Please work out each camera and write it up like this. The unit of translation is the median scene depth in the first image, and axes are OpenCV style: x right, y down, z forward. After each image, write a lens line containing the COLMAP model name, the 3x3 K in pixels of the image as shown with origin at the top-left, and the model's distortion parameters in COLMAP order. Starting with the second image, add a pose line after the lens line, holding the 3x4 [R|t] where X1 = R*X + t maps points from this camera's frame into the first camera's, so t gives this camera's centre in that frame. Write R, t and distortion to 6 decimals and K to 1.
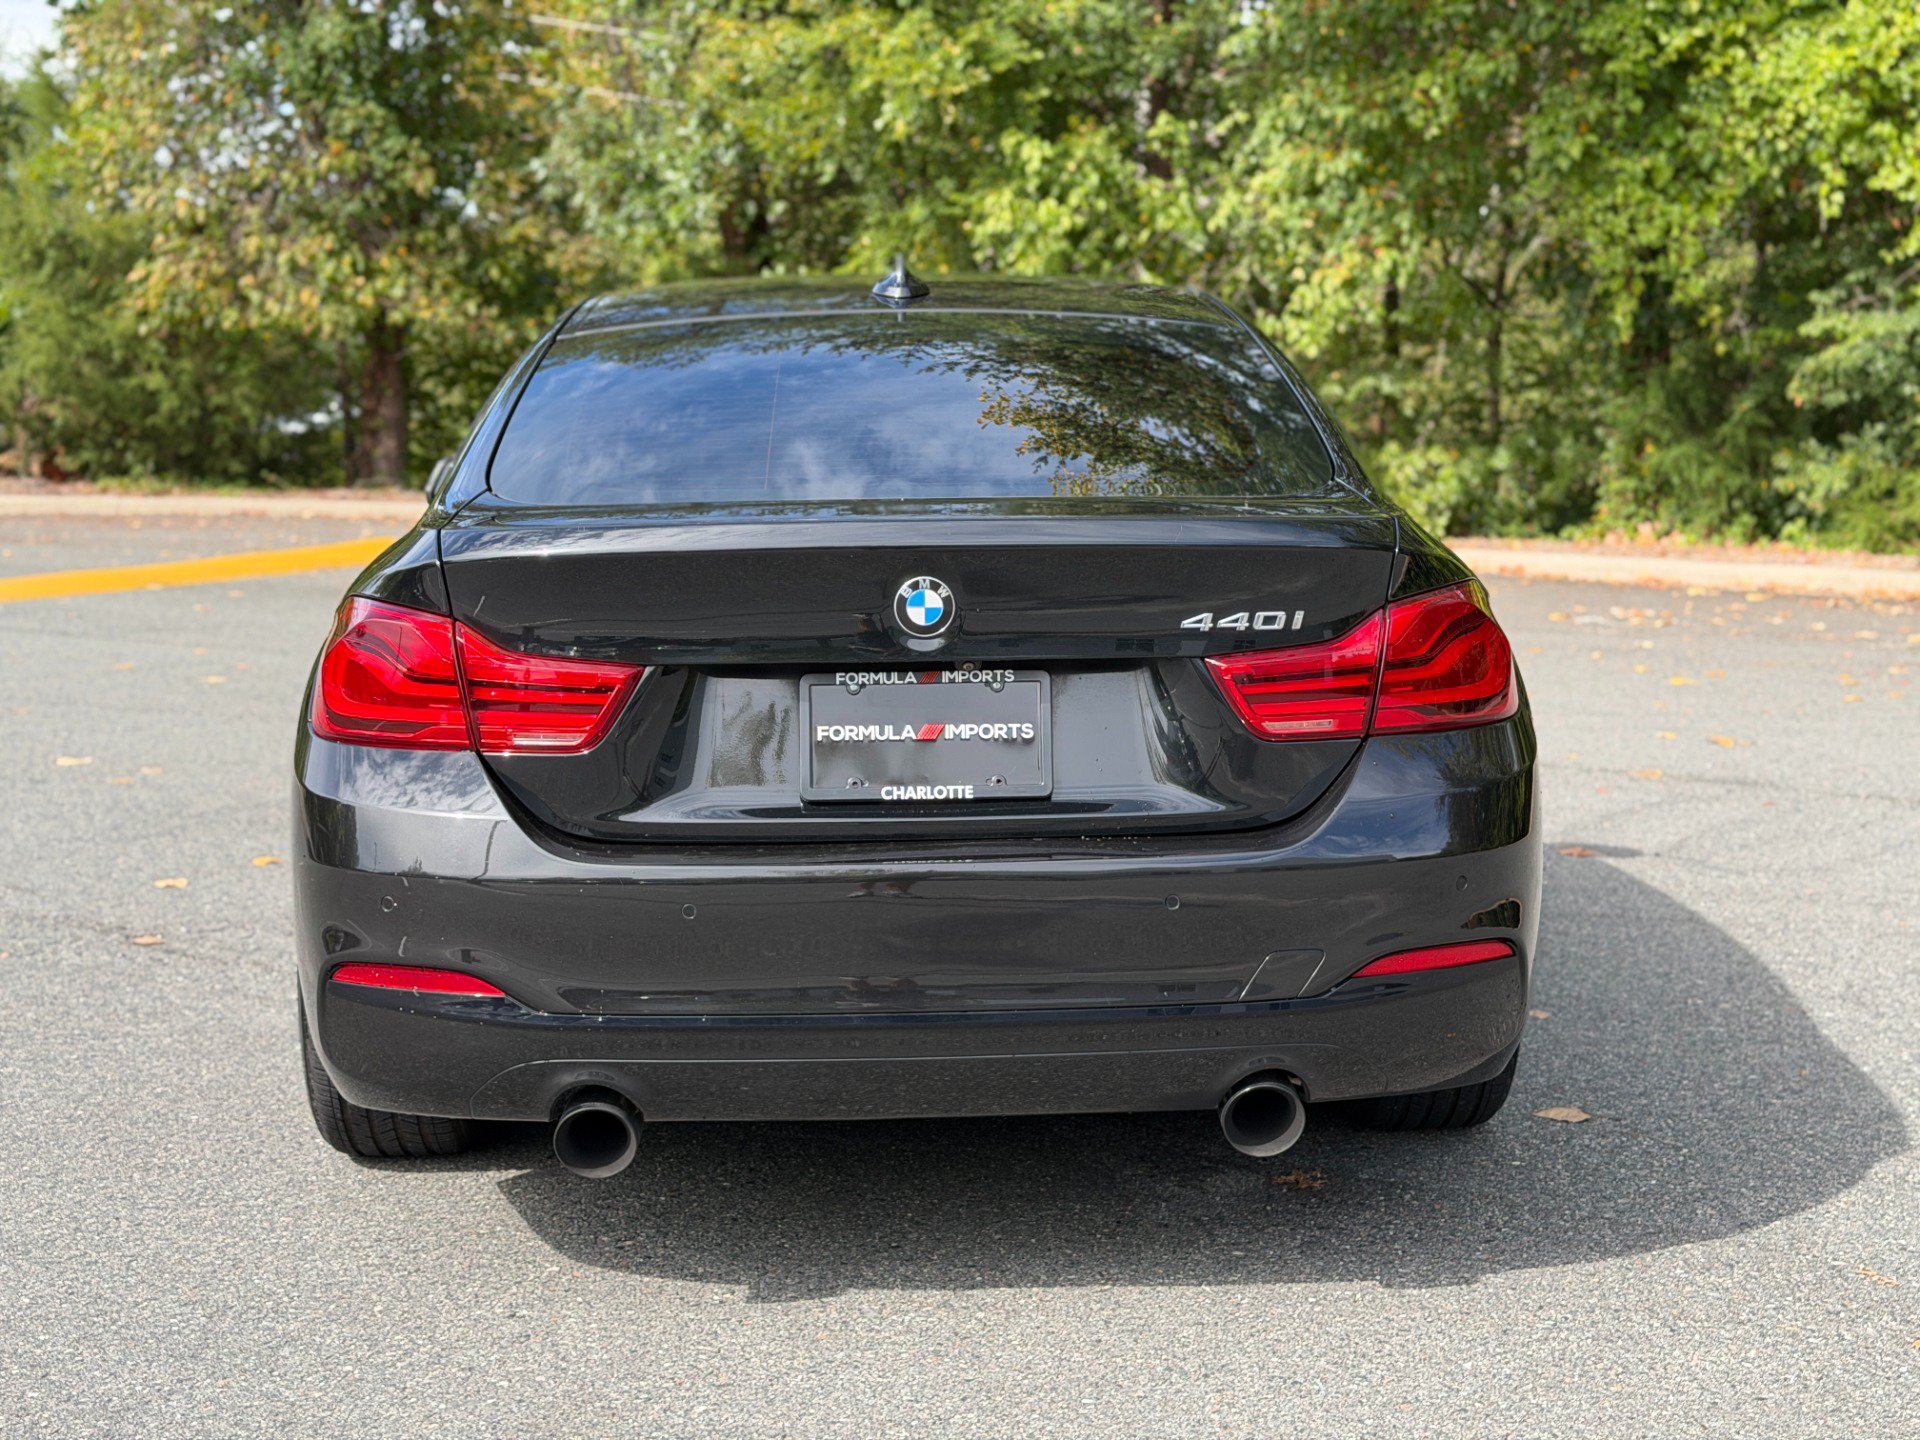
lens RADIAL K [[2654.5, 0, 957.0], [0, 2654.5, 733.0], [0, 0, 1]] dist [0.205481, -0.449983]
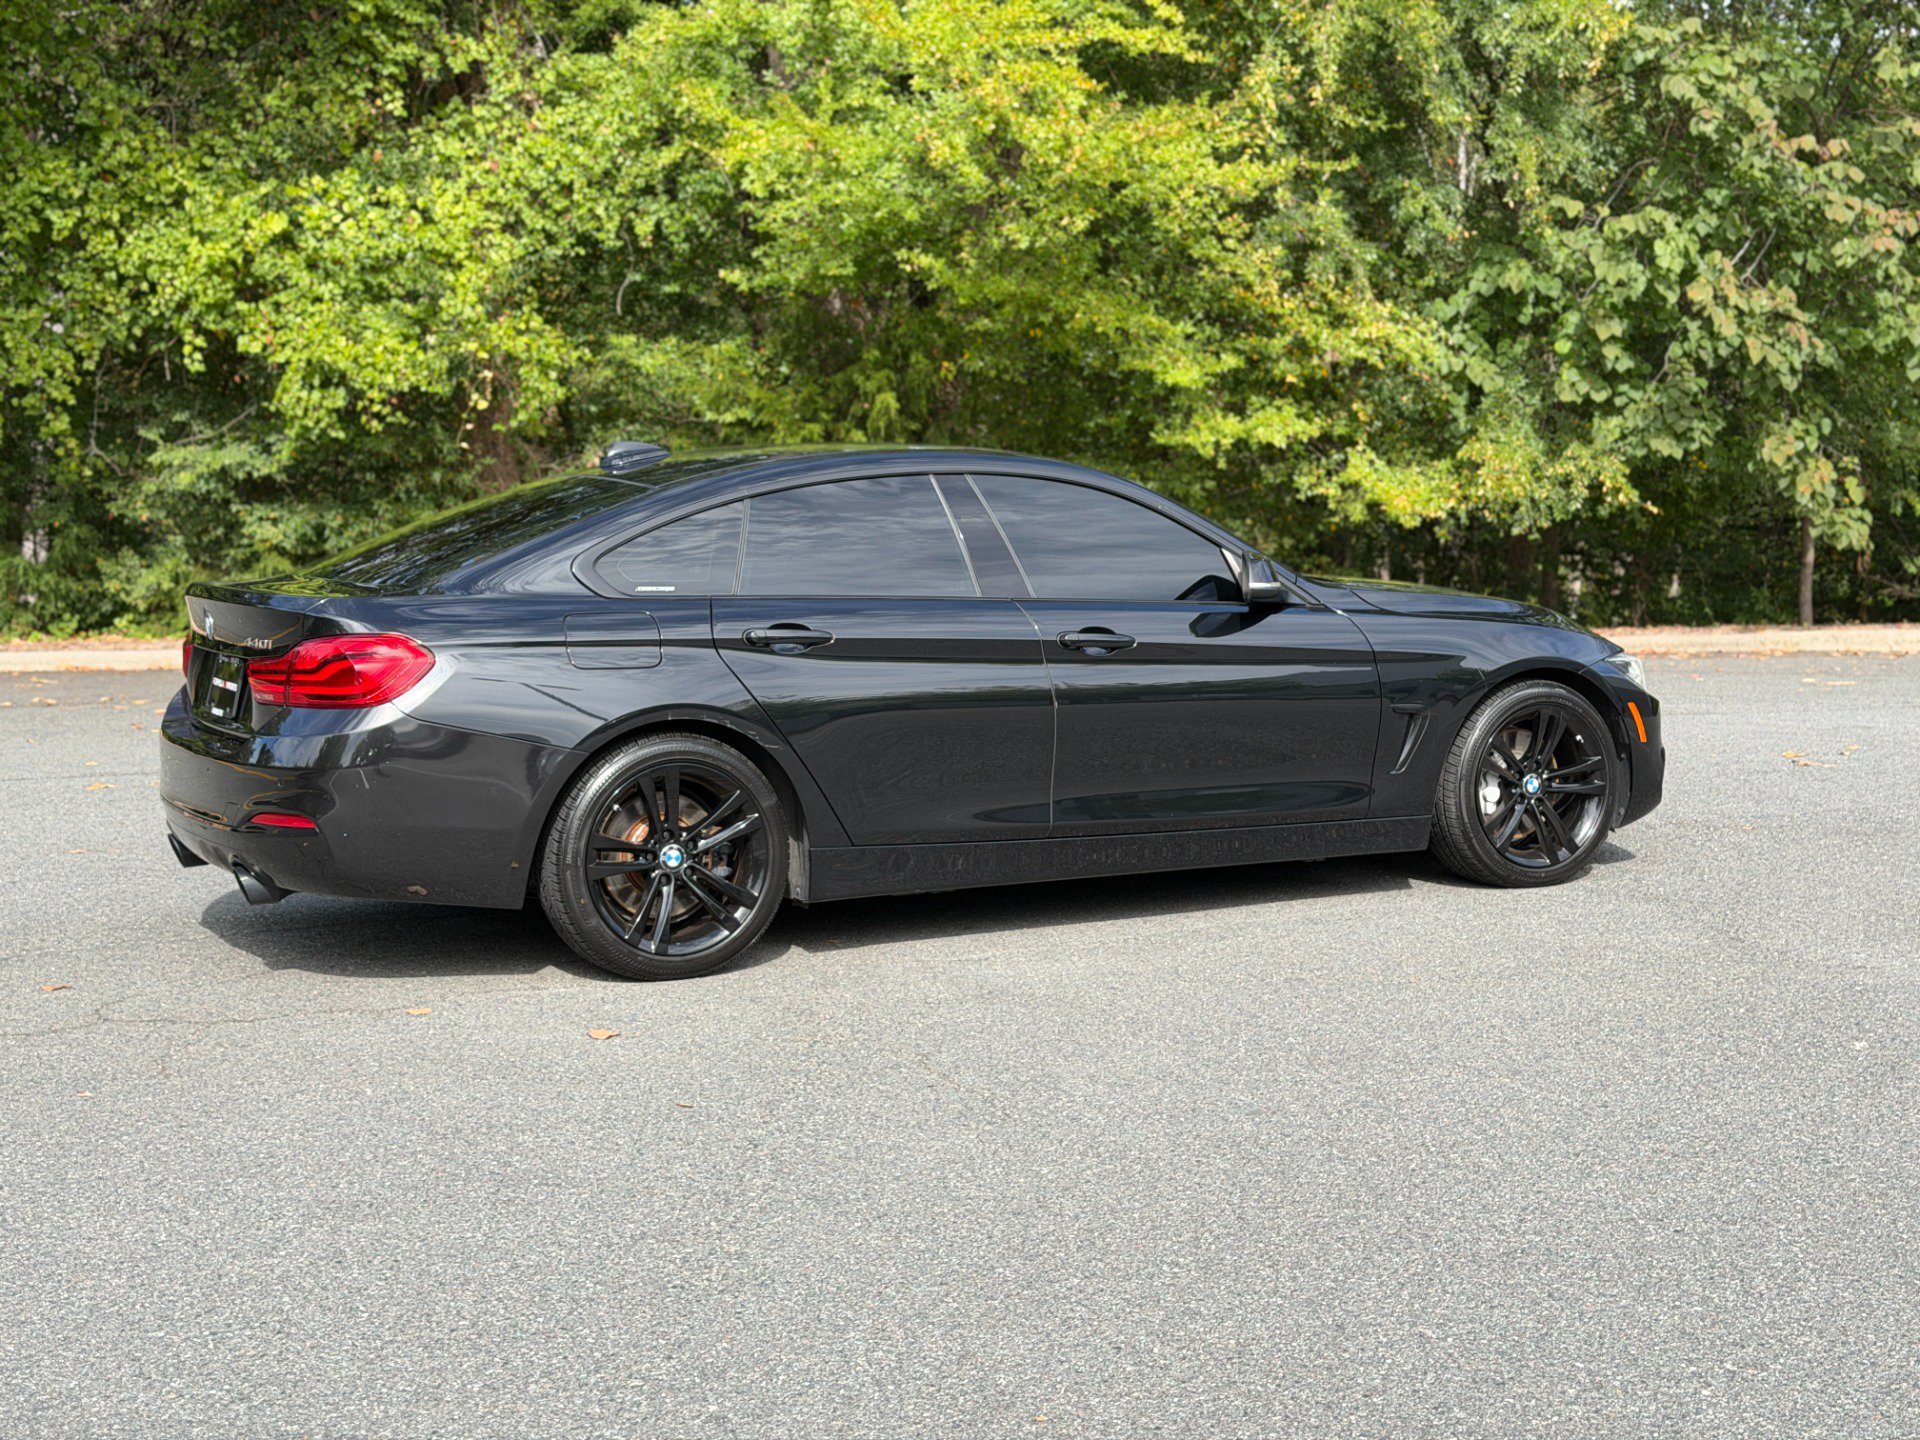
lens RADIAL K [[2621.8, 0, 966.5], [0, 2621.8, 724.7], [0, 0, 1]] dist [0.181519, -0.377176]
pose [[0.556640, -0.079253, 0.826965, -0.533111], [0.116495, 0.993050, 0.016756, -0.007033], [-0.822546, 0.087011, 0.562003, 0.027698]]
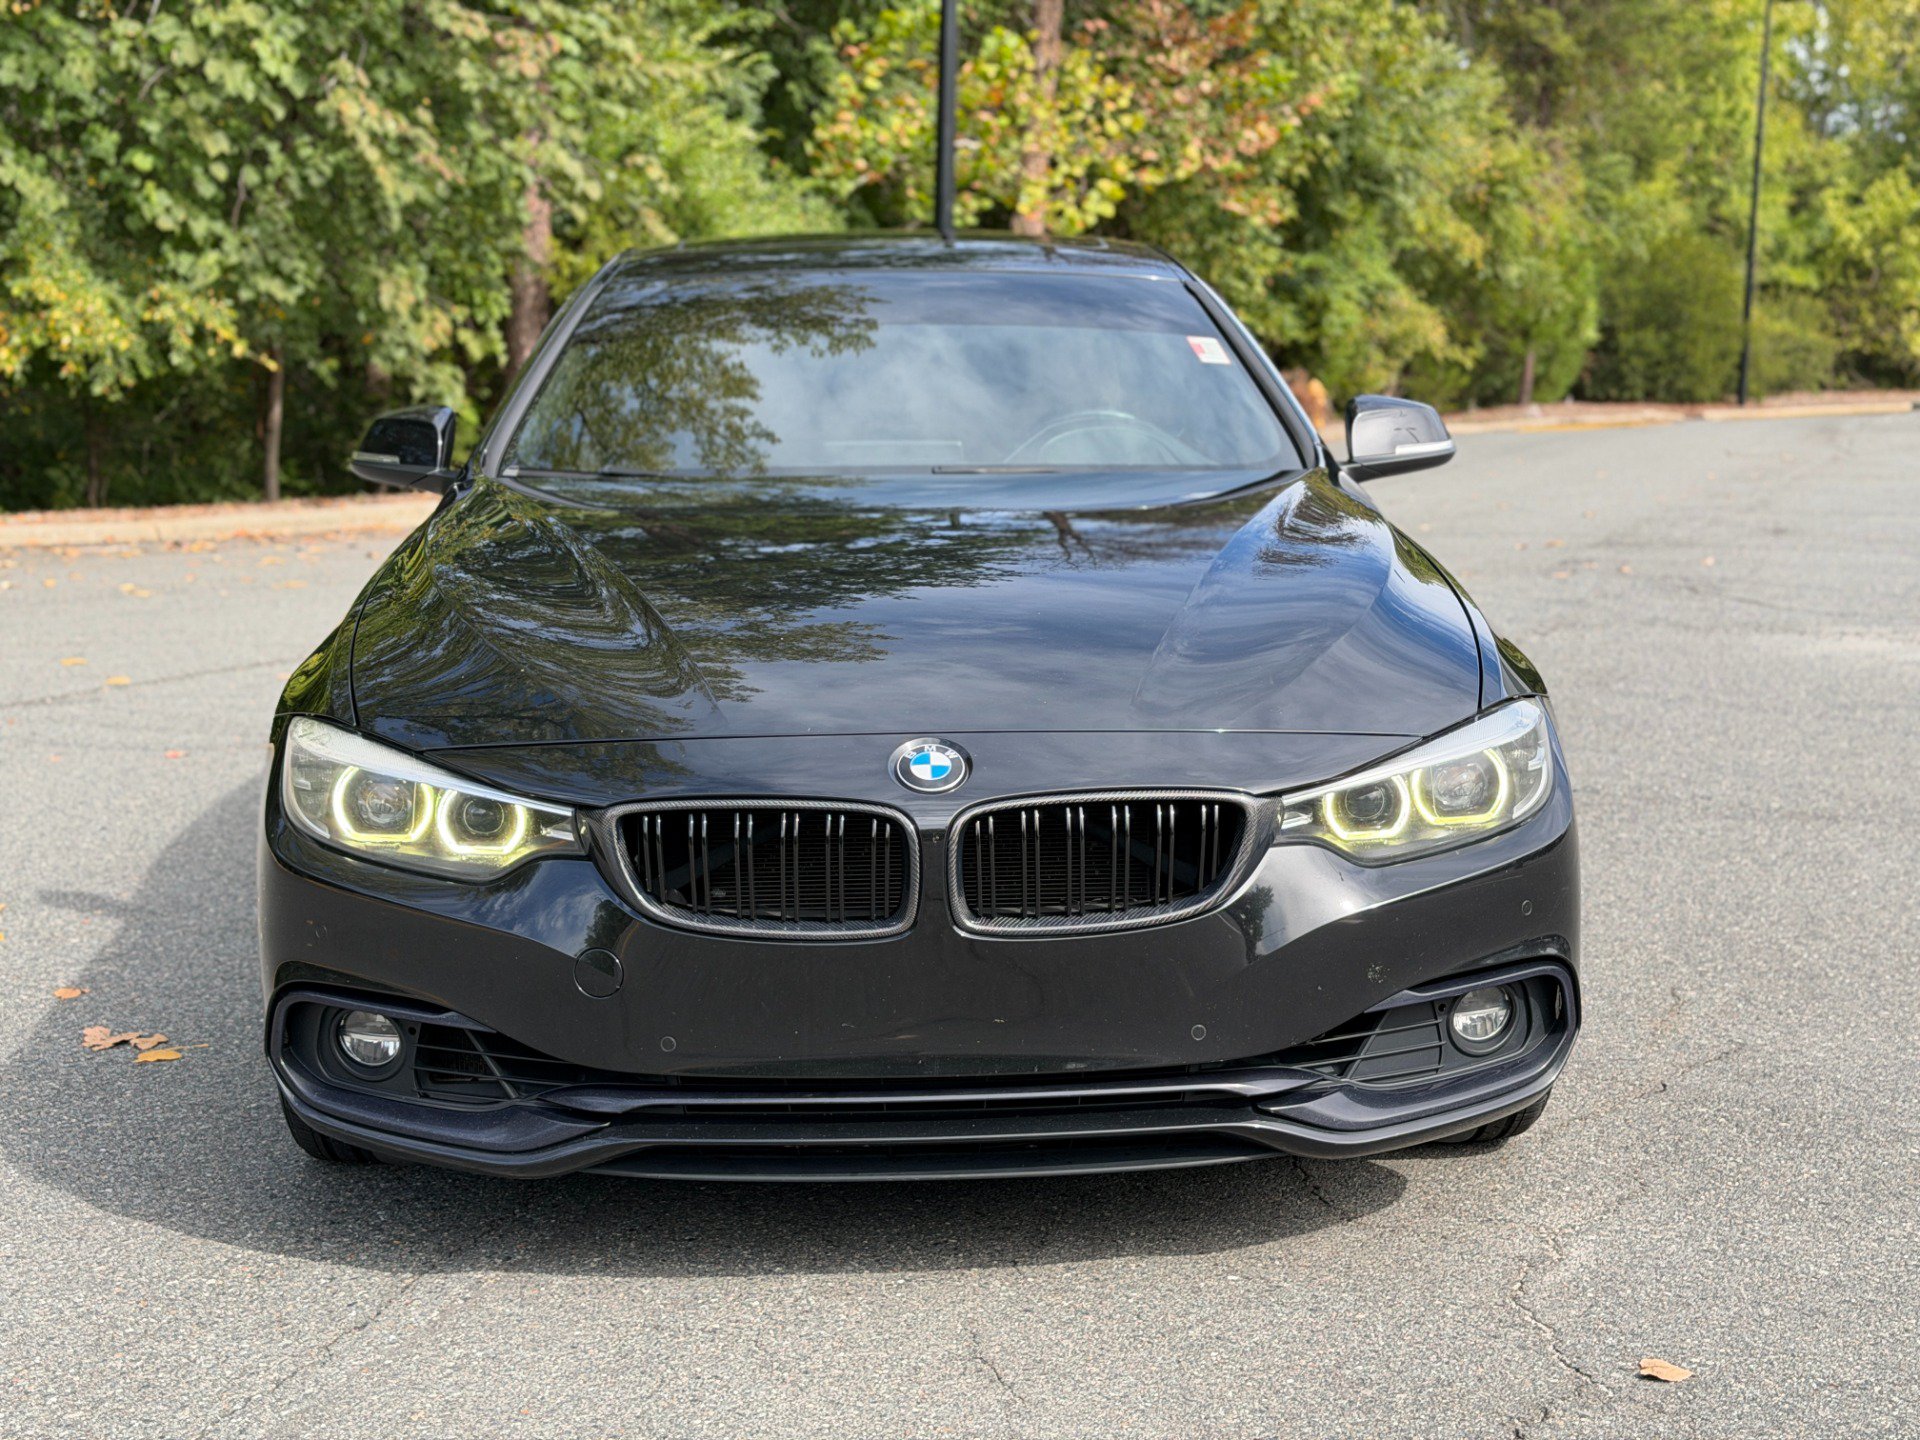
lens RADIAL K [[2616.9, 0, 921.8], [0, 2616.9, 718.5], [0, 0, 1]] dist [0.173070, -0.319437]
pose [[-0.186255, -0.136839, 0.972926, -0.405134], [0.133685, 0.977514, 0.163076, -0.049842], [-0.973364, 0.160440, -0.163773, 0.410362]]
